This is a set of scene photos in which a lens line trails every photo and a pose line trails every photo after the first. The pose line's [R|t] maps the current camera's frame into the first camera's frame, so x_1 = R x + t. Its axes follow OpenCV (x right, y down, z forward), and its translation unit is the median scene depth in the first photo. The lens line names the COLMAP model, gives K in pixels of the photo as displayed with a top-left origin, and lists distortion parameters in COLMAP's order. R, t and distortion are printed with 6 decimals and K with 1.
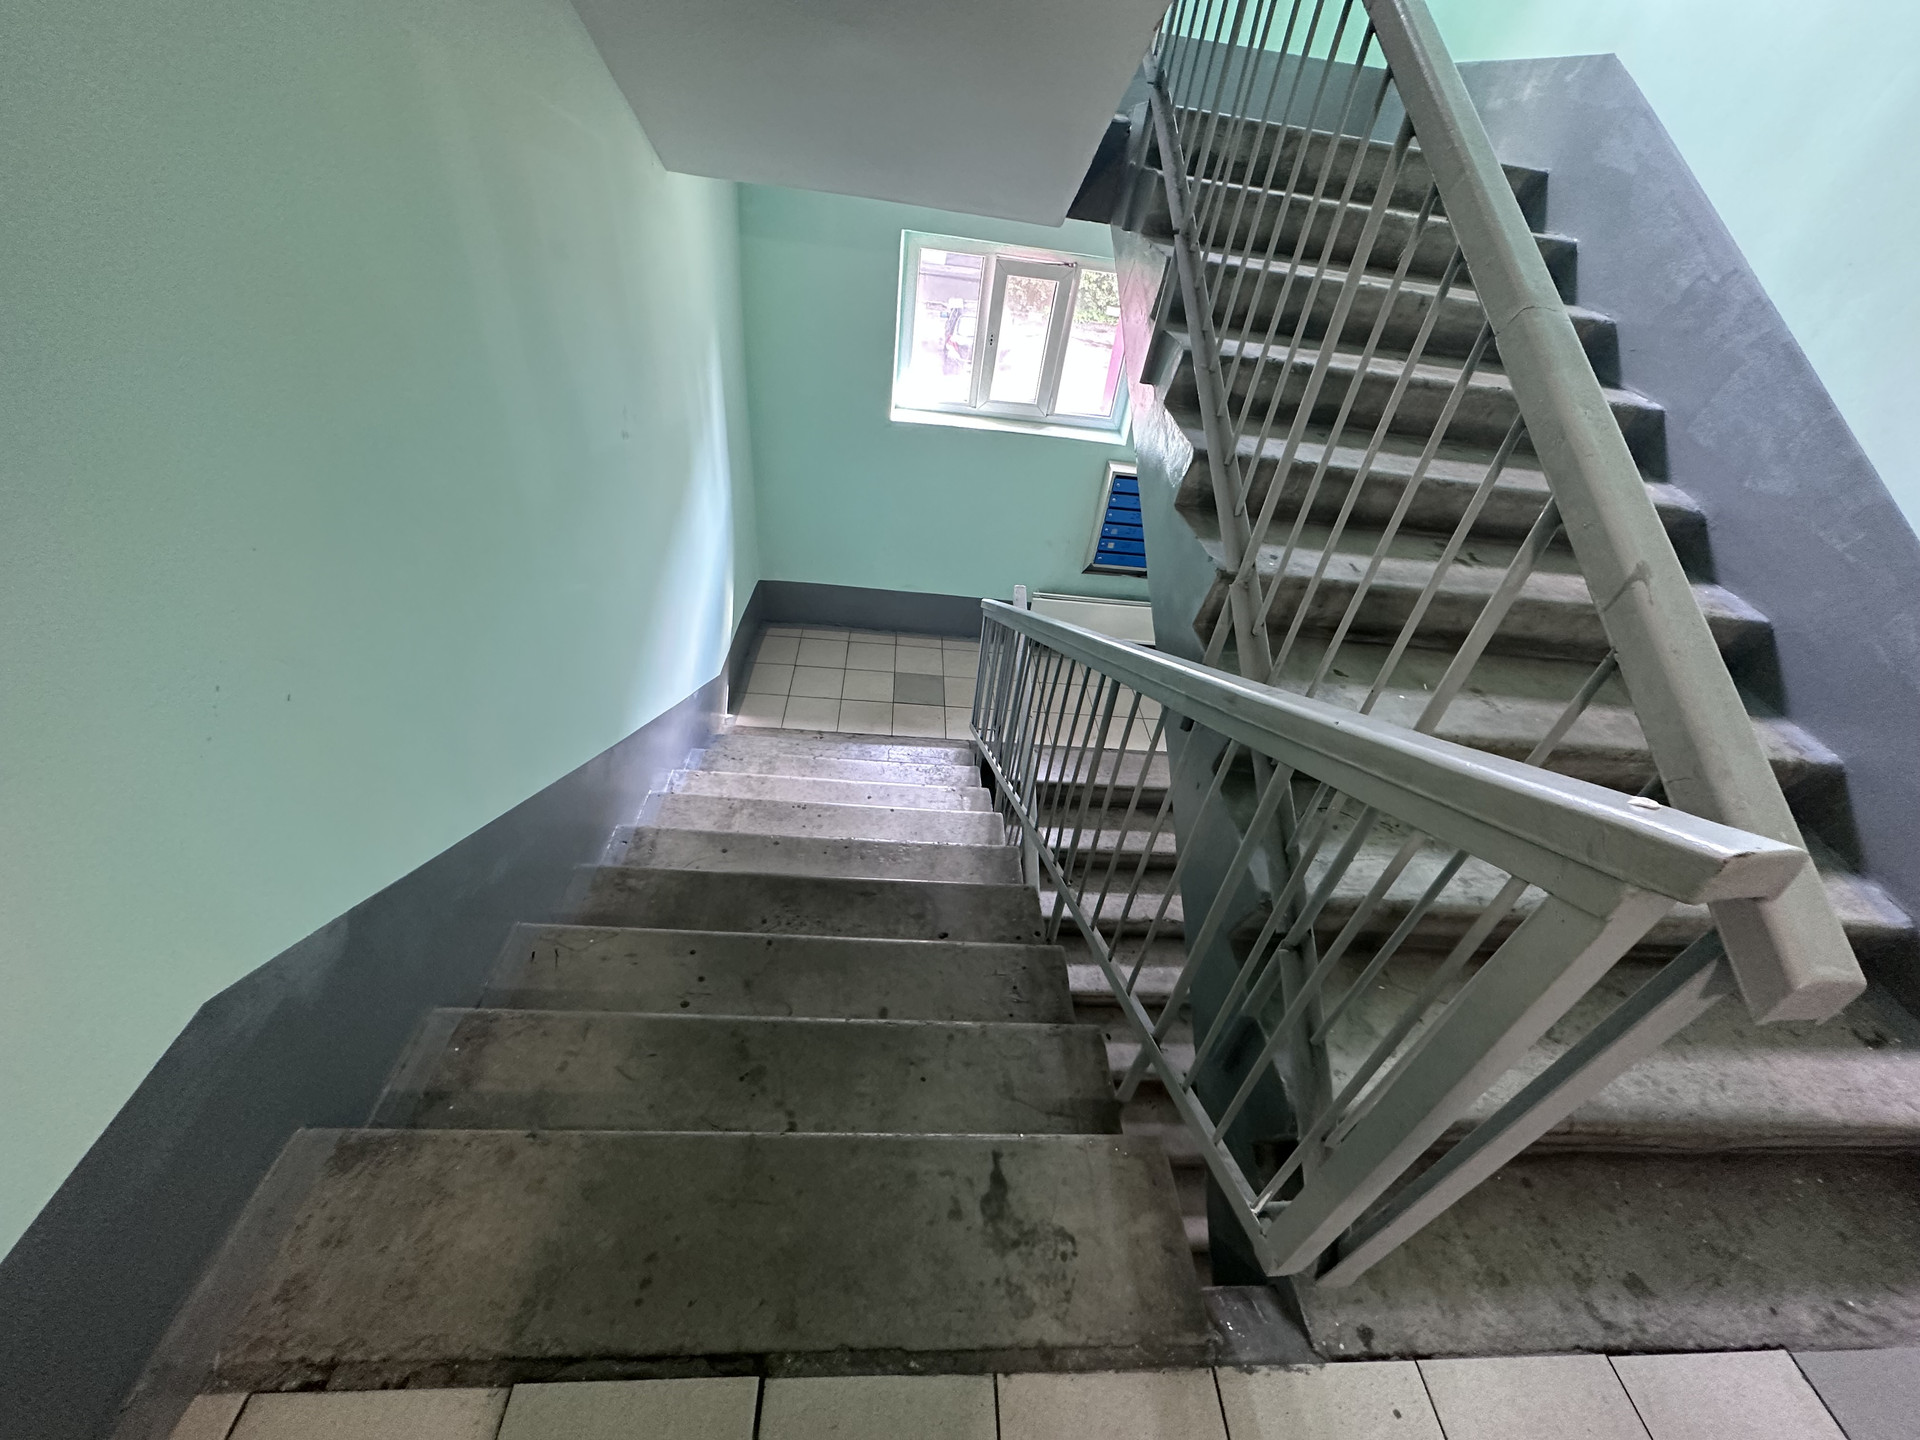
lens RADIAL K [[766.1, 0, 960.0], [0, 766.1, 720.0], [0, 0, 1]] dist [-0.003542, 0.000933]
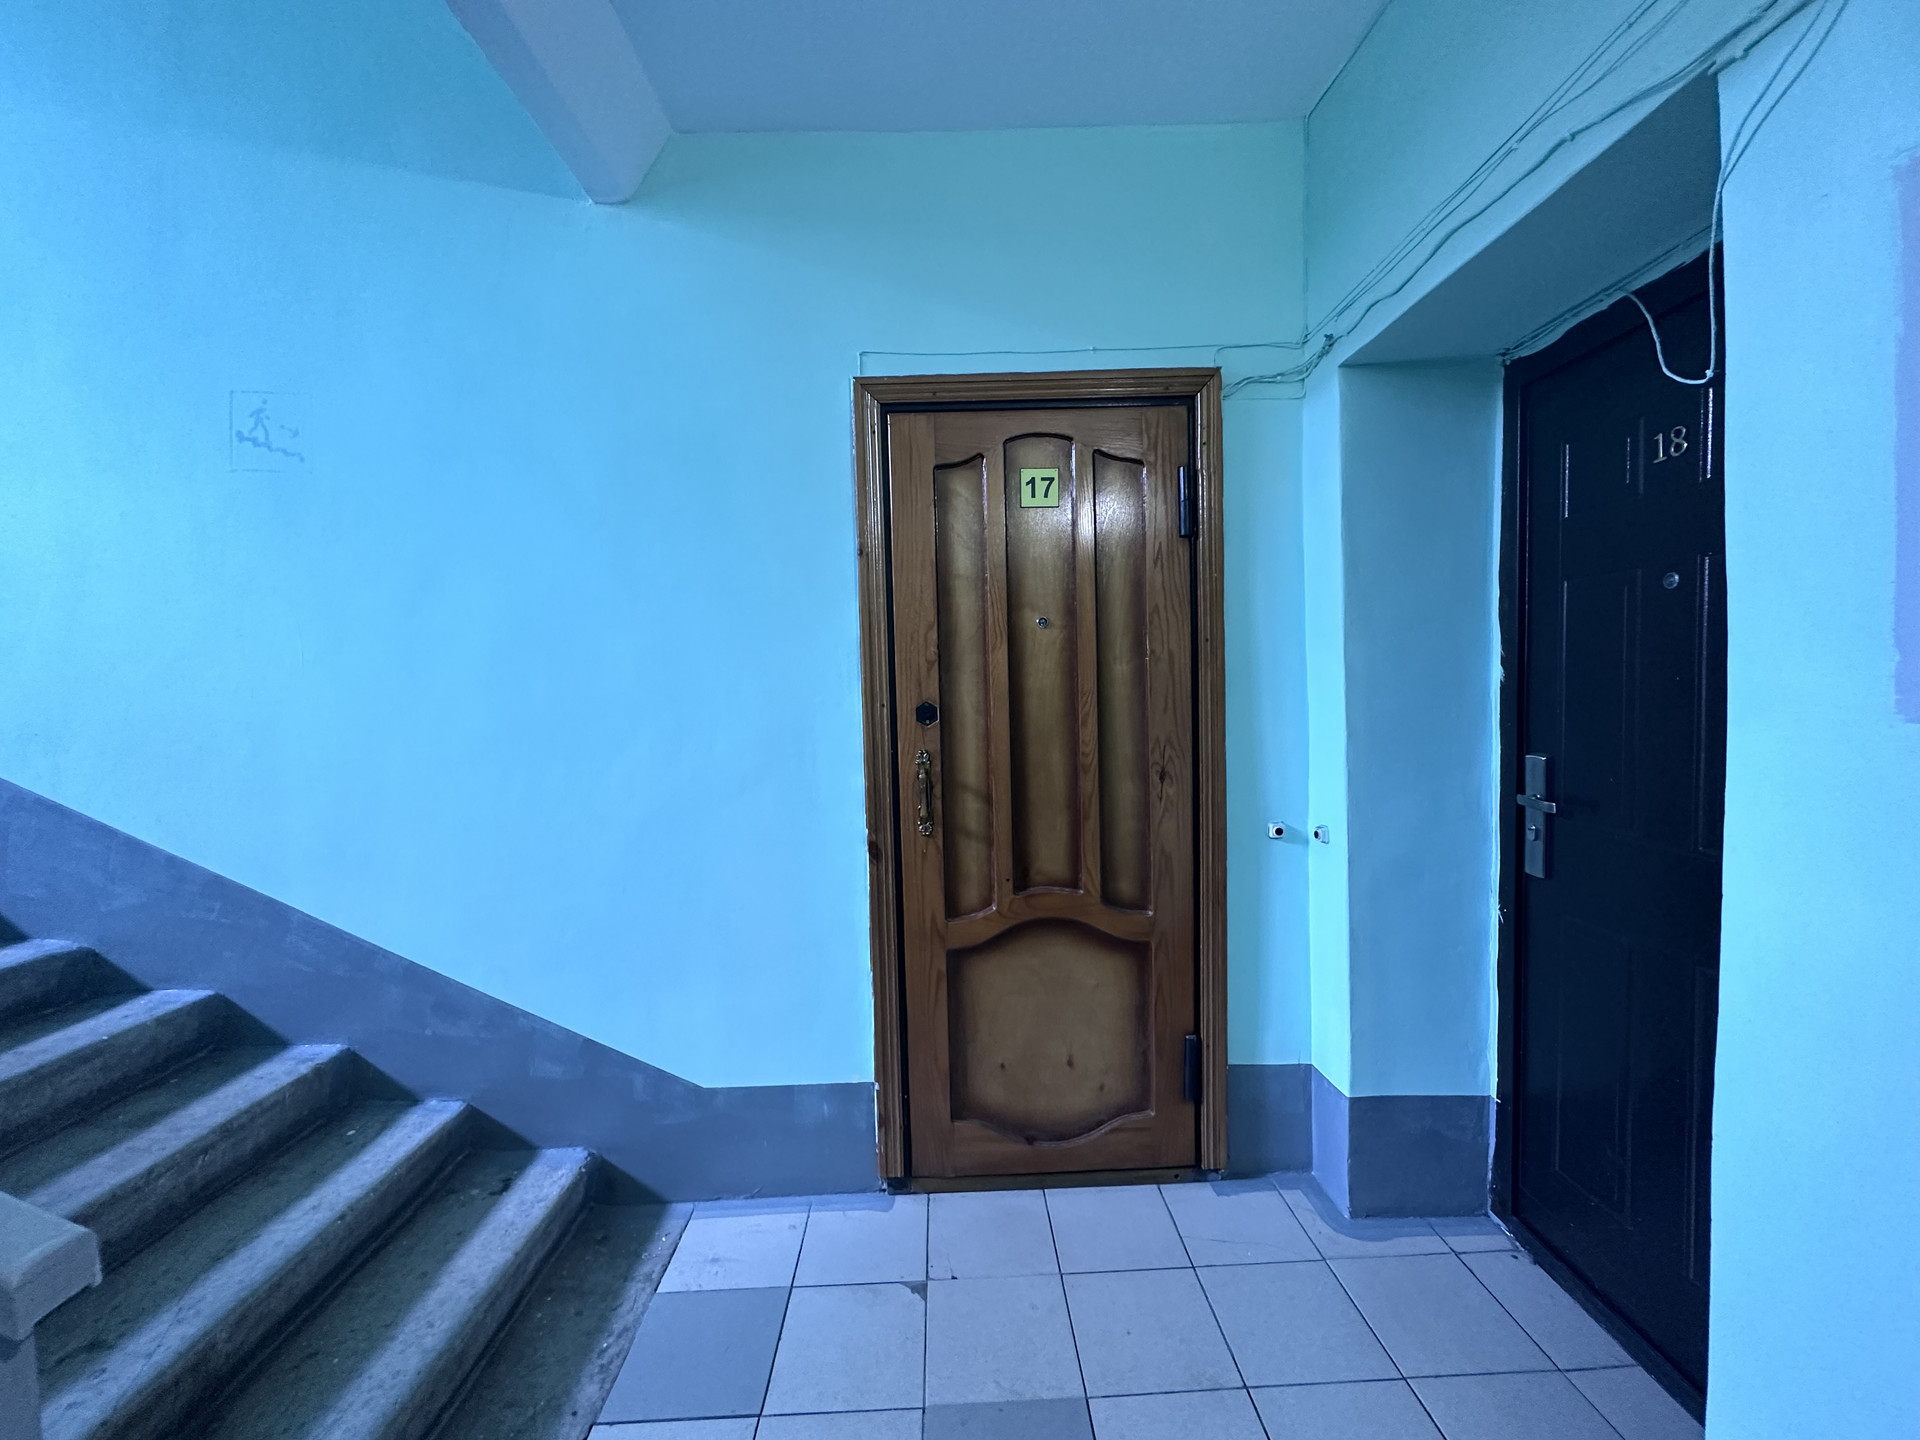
lens RADIAL K [[765.2, 0, 963.6], [0, 765.2, 718.8], [0, 0, 1]] dist [-0.003653, 0.000706]
pose [[0.009579, -0.163158, 0.986553, 0.073633], [0.648215, 0.752241, 0.118114, 0.214285], [-0.761398, 0.638367, 0.112967, -0.293728]]
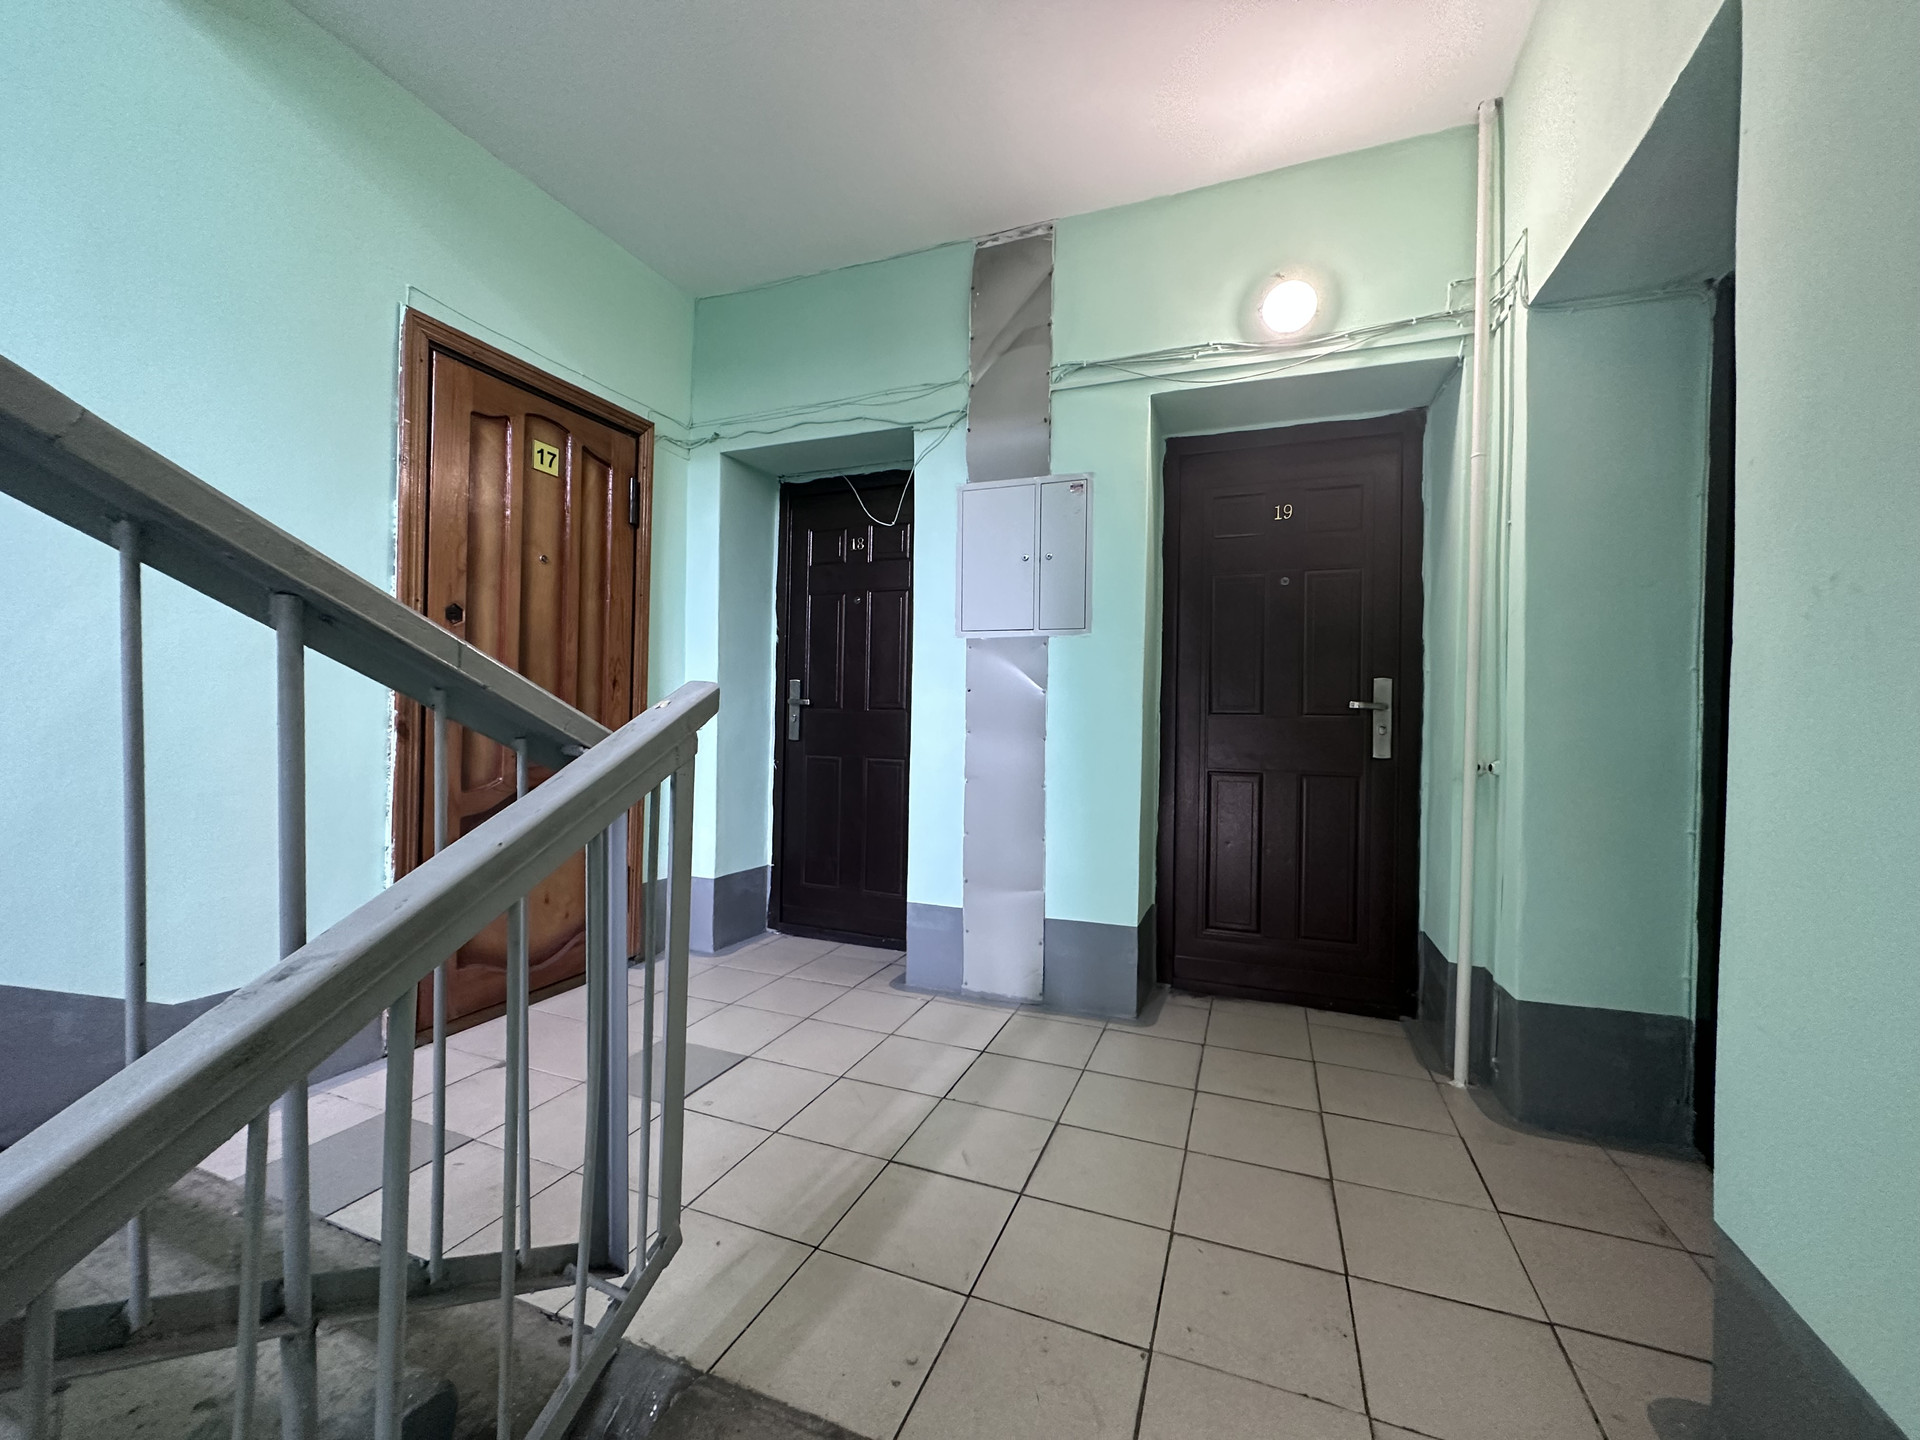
lens RADIAL K [[765.2, 0, 963.6], [0, 765.2, 718.8], [0, 0, 1]] dist [-0.003653, 0.000706]
pose [[-0.906585, -0.134548, 0.400001, -0.271114], [0.153707, 0.777446, 0.609878, -0.421267], [-0.393037, 0.614390, -0.684140, 0.917824]]
